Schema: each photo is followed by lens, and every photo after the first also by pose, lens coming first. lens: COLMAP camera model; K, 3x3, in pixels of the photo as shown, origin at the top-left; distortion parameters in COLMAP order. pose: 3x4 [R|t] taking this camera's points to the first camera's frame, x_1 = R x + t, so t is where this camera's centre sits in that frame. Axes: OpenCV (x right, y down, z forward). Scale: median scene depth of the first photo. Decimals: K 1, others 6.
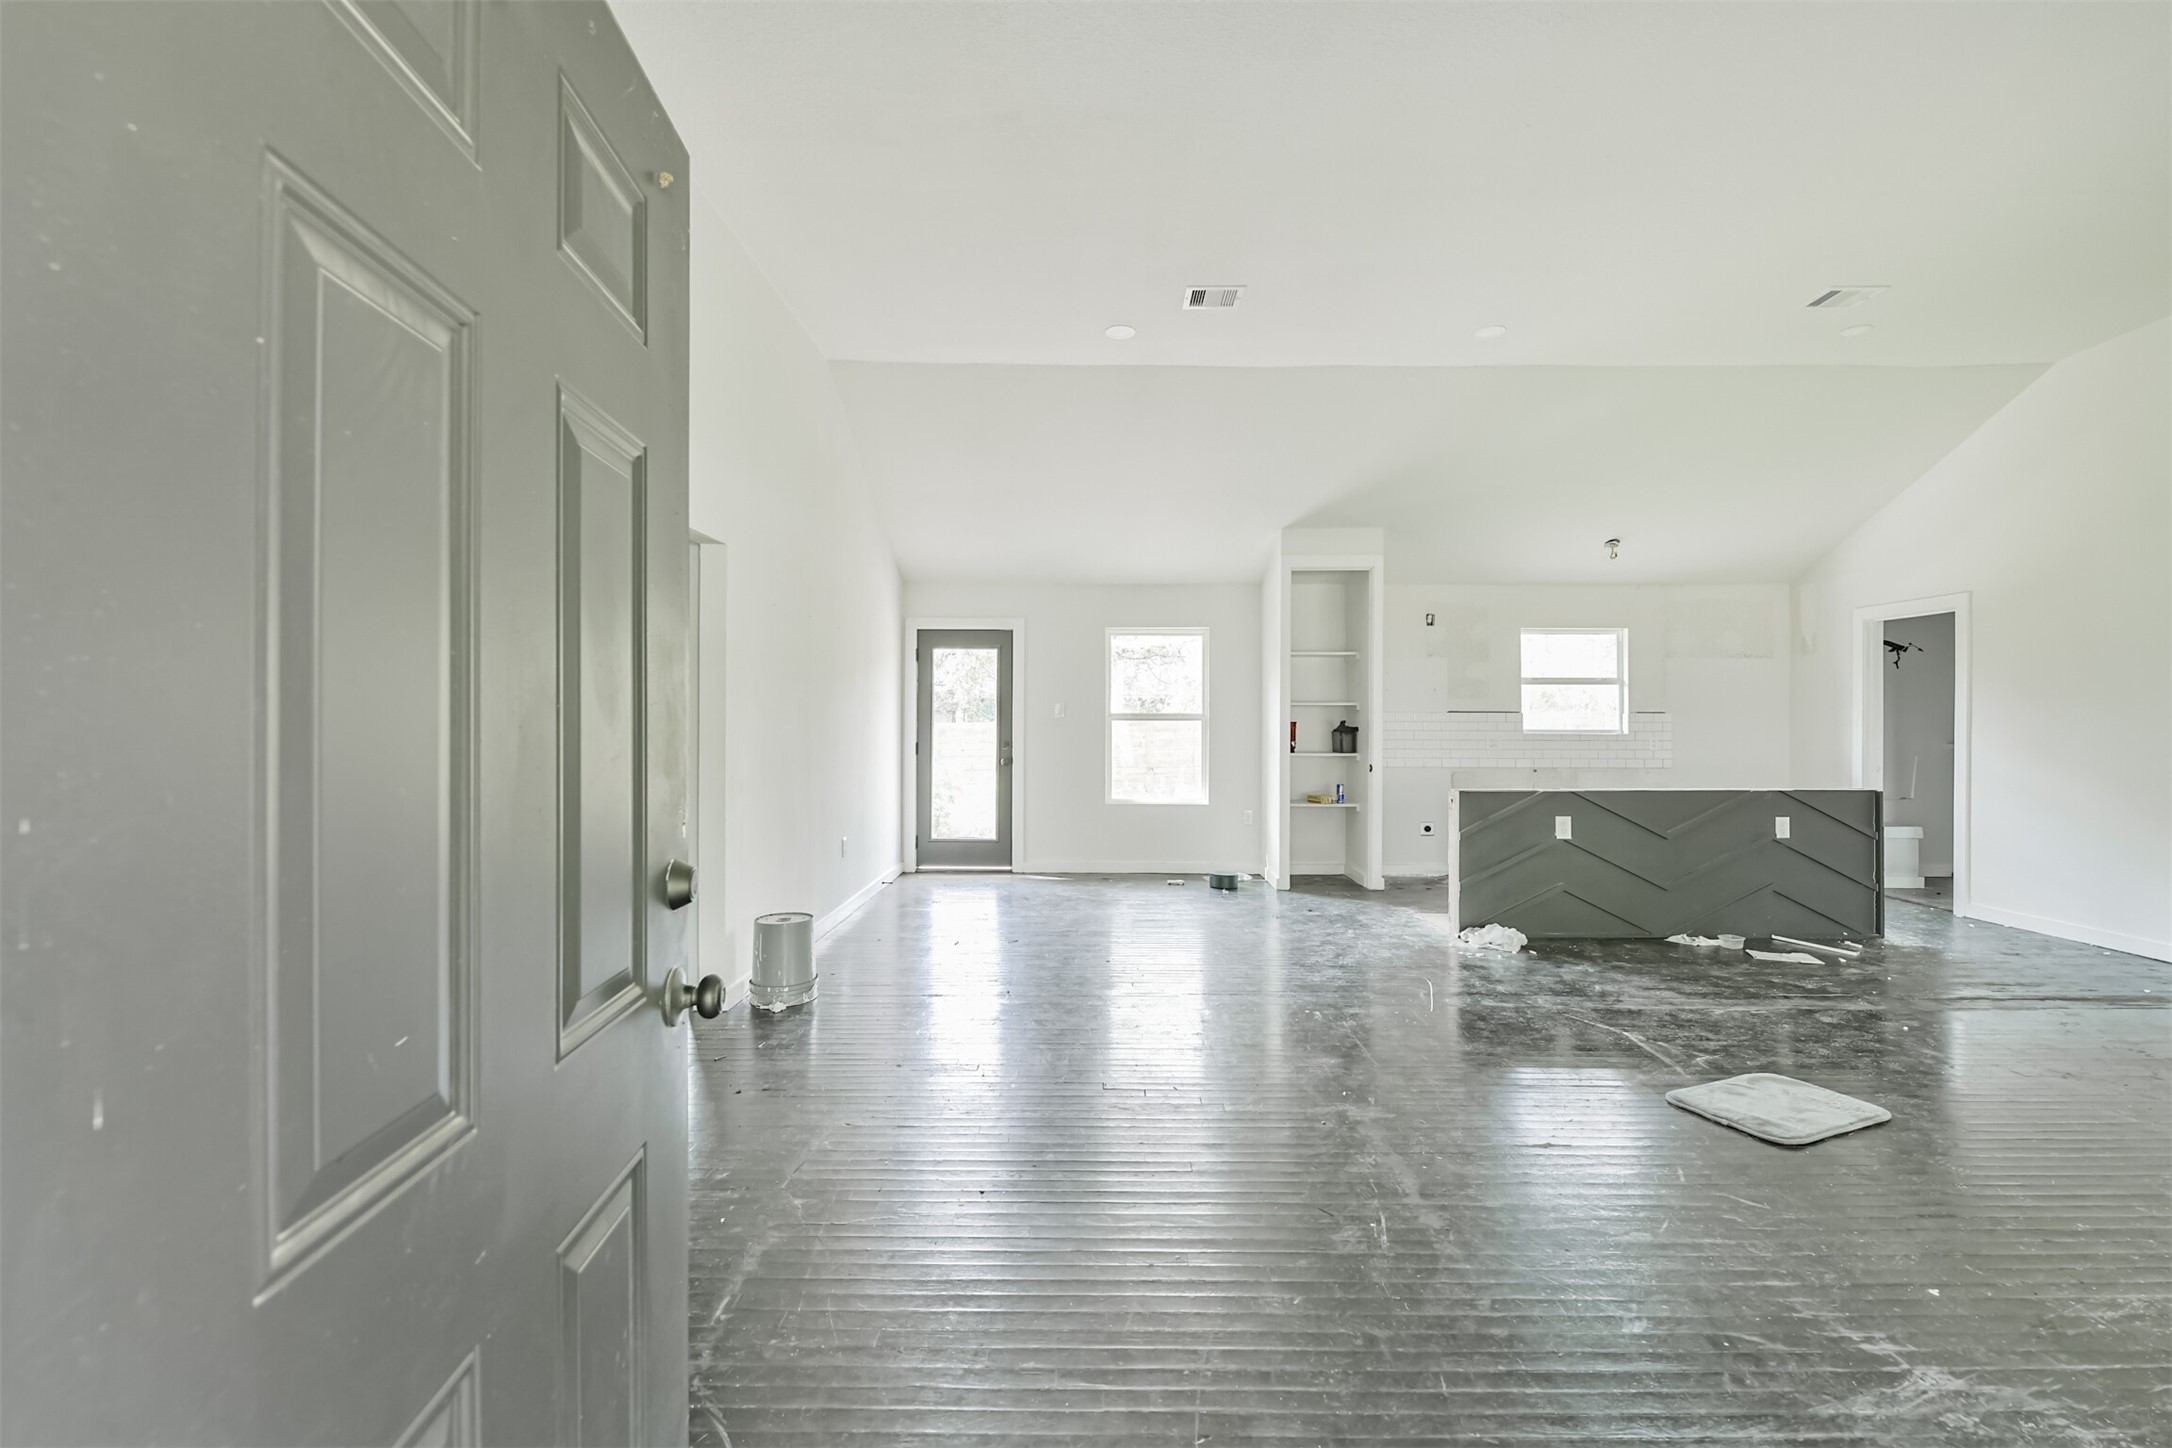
lens RADIAL K [[942.3, 0, 1077.3], [0, 942.3, 711.7], [0, 0, 1]] dist [0.009279, -0.008474]
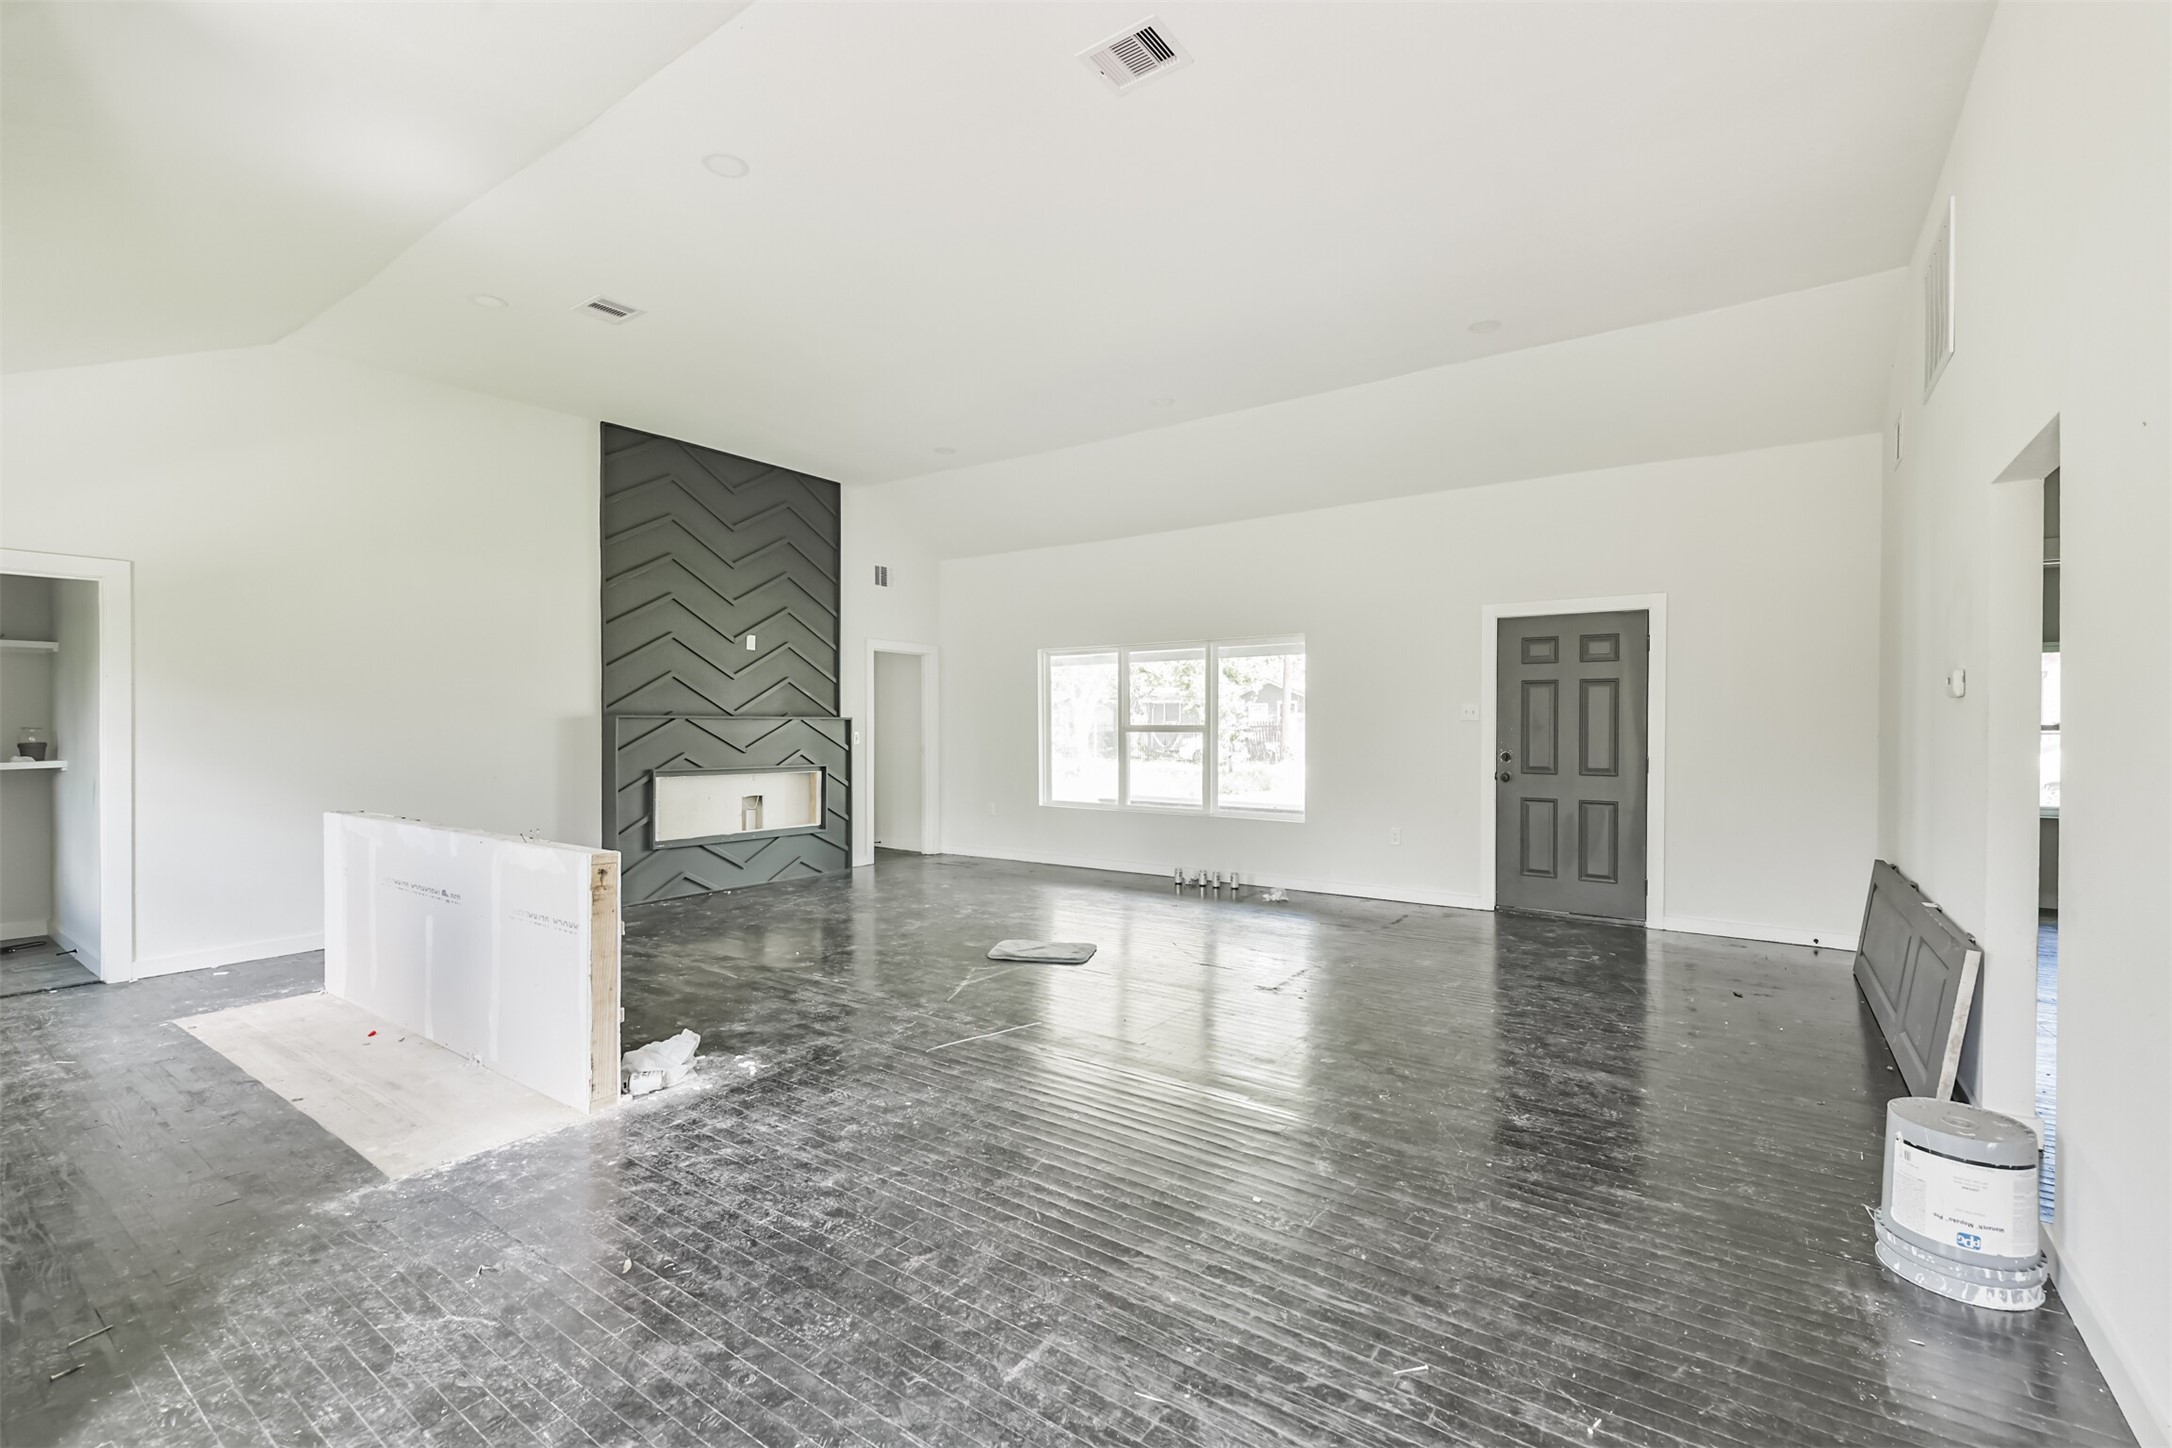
lens RADIAL K [[942.3, 0, 1063.2], [0, 942.3, 761.2], [0, 0, 1]] dist [0.009279, -0.008474]
pose [[-0.820432, -0.023837, 0.571247, -0.118467], [-0.007141, 0.999480, 0.031450, 0.005411], [-0.571699, 0.021723, -0.820176, 1.034087]]
